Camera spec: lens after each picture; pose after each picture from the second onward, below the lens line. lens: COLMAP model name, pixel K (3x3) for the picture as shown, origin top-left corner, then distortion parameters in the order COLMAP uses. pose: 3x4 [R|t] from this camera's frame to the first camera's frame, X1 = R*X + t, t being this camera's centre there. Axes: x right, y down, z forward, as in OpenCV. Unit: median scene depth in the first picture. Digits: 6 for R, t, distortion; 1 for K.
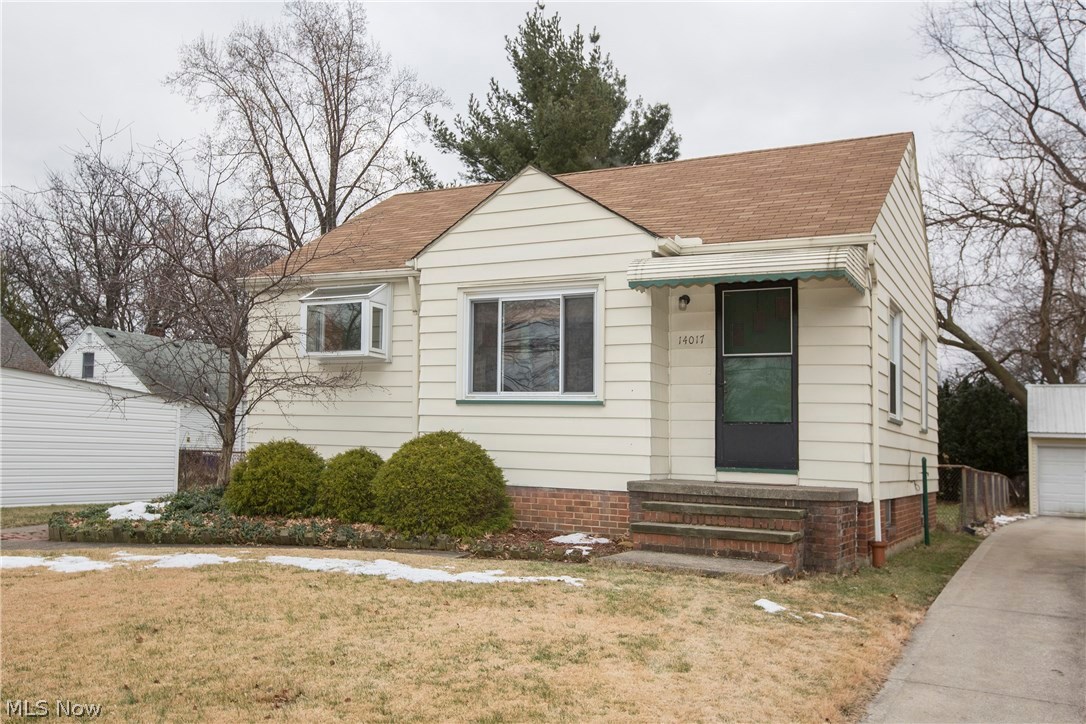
lens RADIAL K [[889.0, 0, 592.2], [0, 889.0, 418.6], [0, 0, 1]] dist [-0.000667, 0.062491]
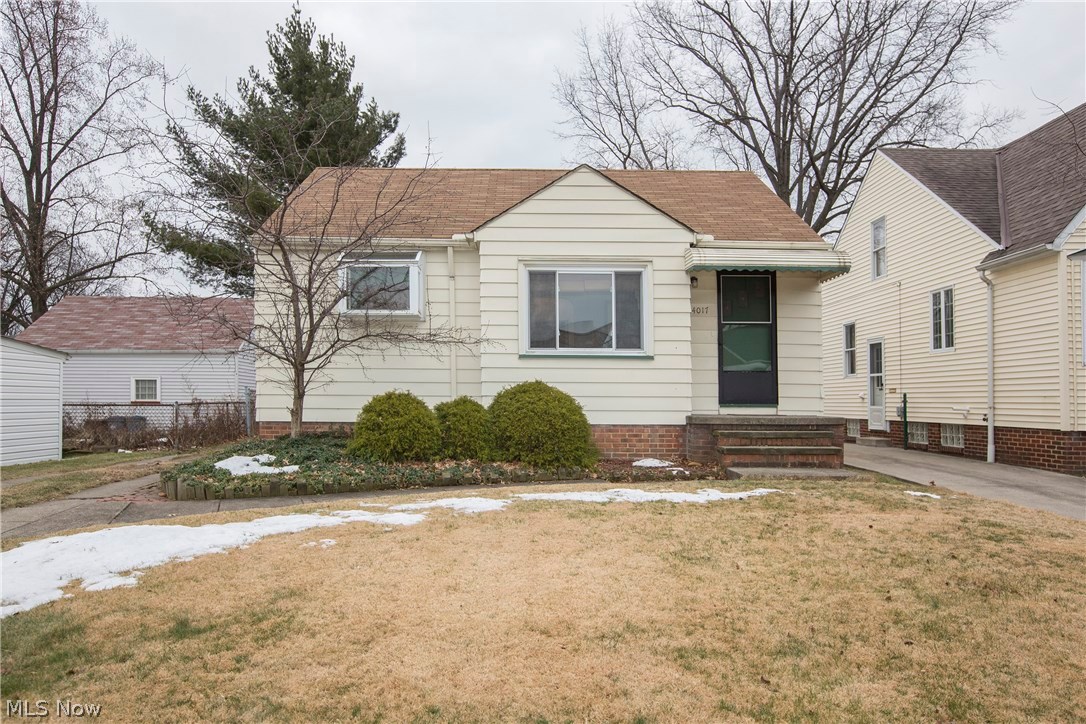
lens RADIAL K [[691.6, 0, 557.6], [0, 691.6, 377.7], [0, 0, 1]] dist [-0.000985, 0.010019]
pose [[0.895980, -0.012839, 0.443908, -0.555274], [0.006842, 0.999862, 0.015109, -0.003998], [-0.444041, -0.010501, 0.895945, 0.157447]]
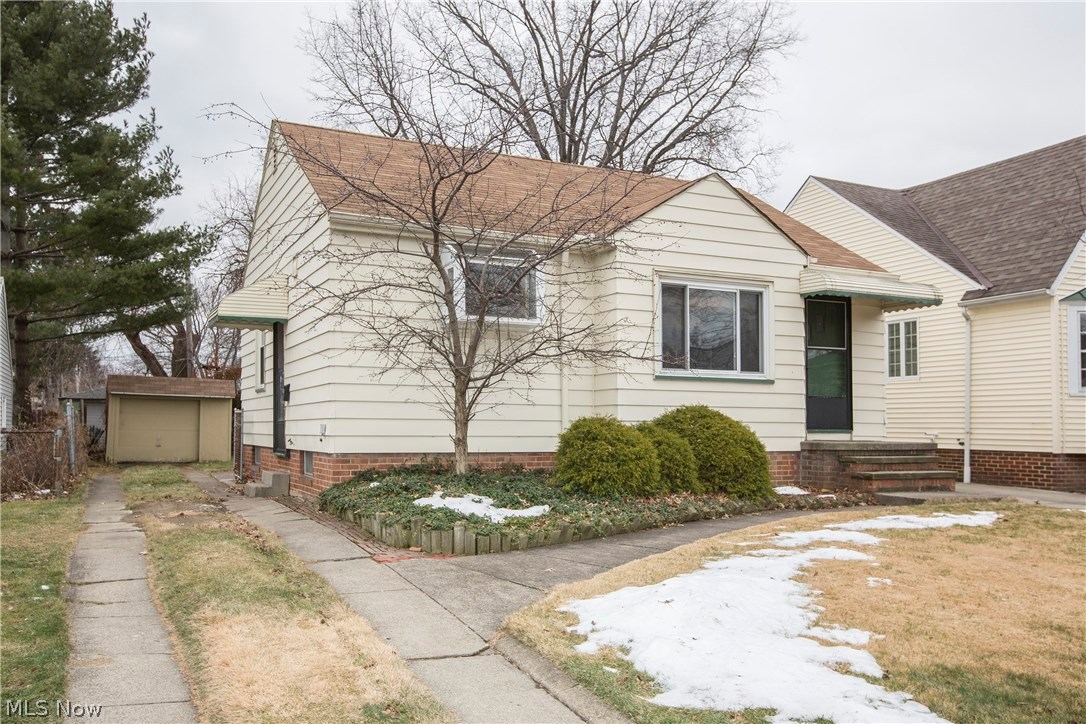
lens RADIAL K [[828.0, 0, 546.2], [0, 828.0, 367.6], [0, 0, 1]] dist [0.027354, 0.003415]
pose [[0.651572, 0.024601, 0.758188, -1.068725], [-0.013047, 0.999690, -0.021224, -0.007758], [-0.758475, 0.003937, 0.651691, 0.480897]]
